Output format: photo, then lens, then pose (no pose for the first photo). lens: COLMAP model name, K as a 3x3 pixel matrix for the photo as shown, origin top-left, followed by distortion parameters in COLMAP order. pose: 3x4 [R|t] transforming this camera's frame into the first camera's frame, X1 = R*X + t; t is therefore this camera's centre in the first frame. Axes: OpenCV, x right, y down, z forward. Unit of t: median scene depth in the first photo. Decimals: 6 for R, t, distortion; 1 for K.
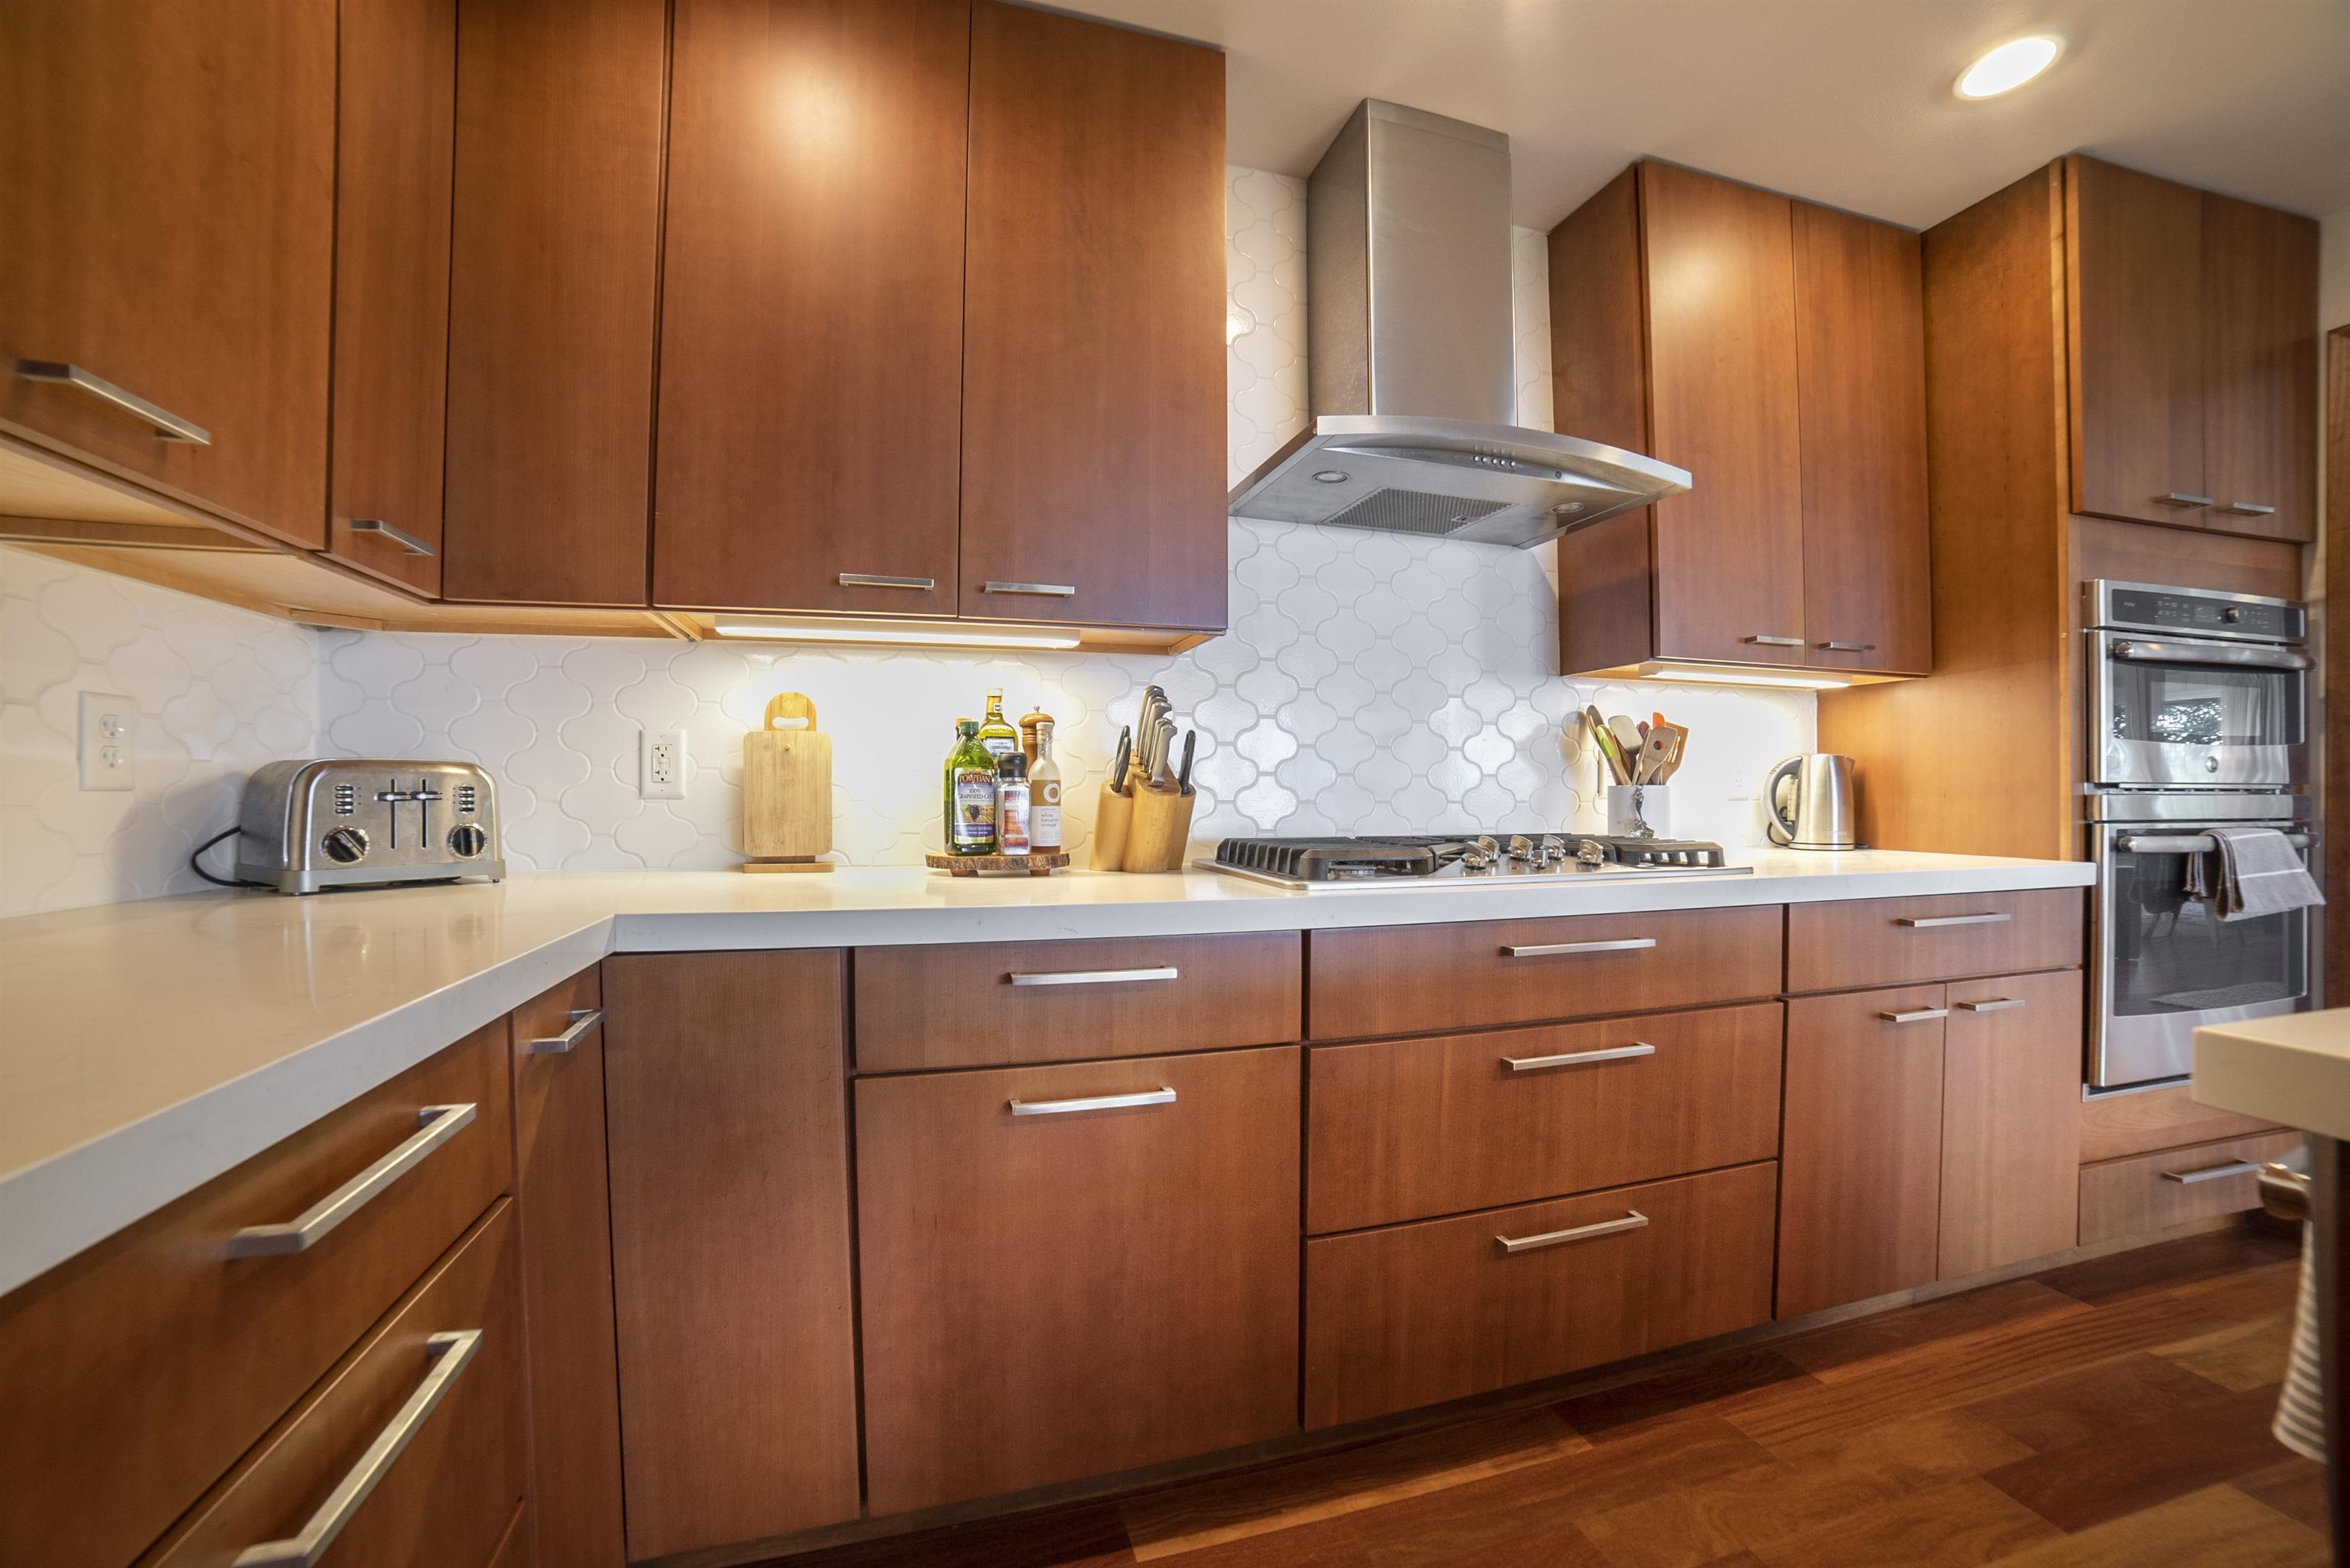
lens RADIAL K [[926.8, 0, 1175.0], [0, 926.8, 784.0], [0, 0, 1]] dist [-0.070711, 0.019974]
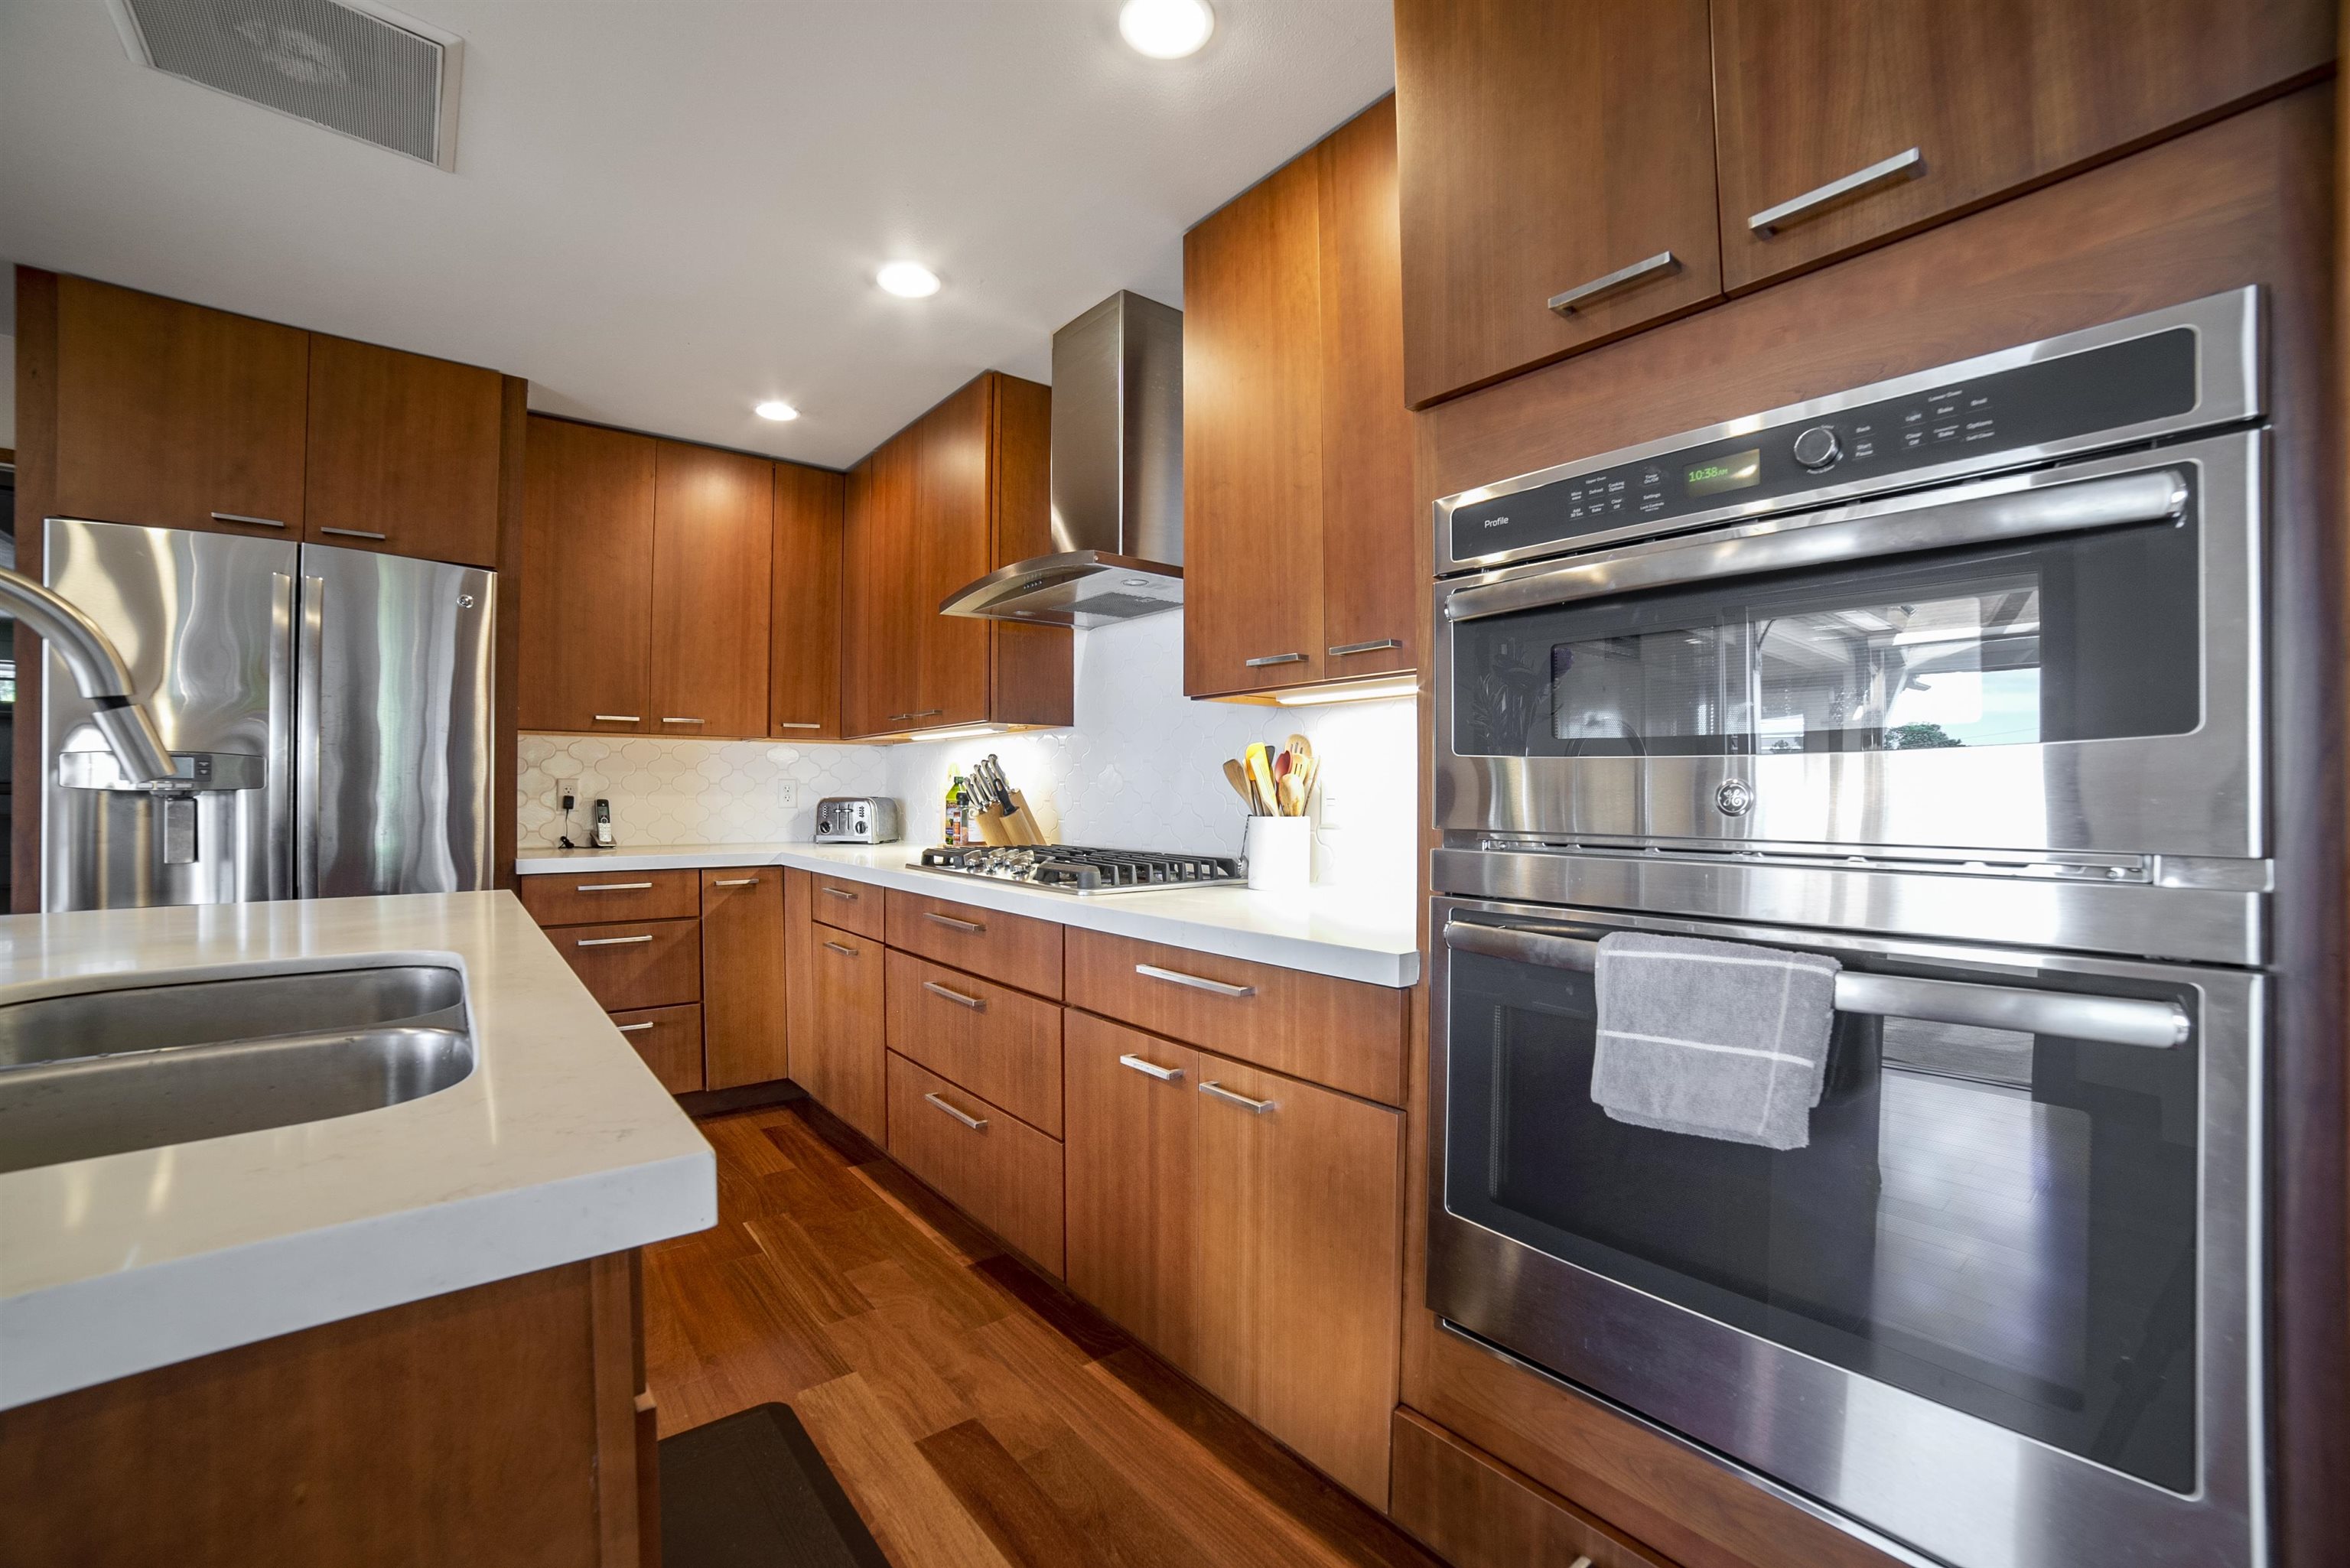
lens RADIAL K [[926.8, 0, 1175.0], [0, 926.8, 784.0], [0, 0, 1]] dist [-0.070711, 0.019974]
pose [[0.408254, -0.008277, -0.912831, 1.861385], [0.007291, 0.999957, -0.005807, -0.038780], [0.912839, -0.004285, 0.408296, 0.661738]]
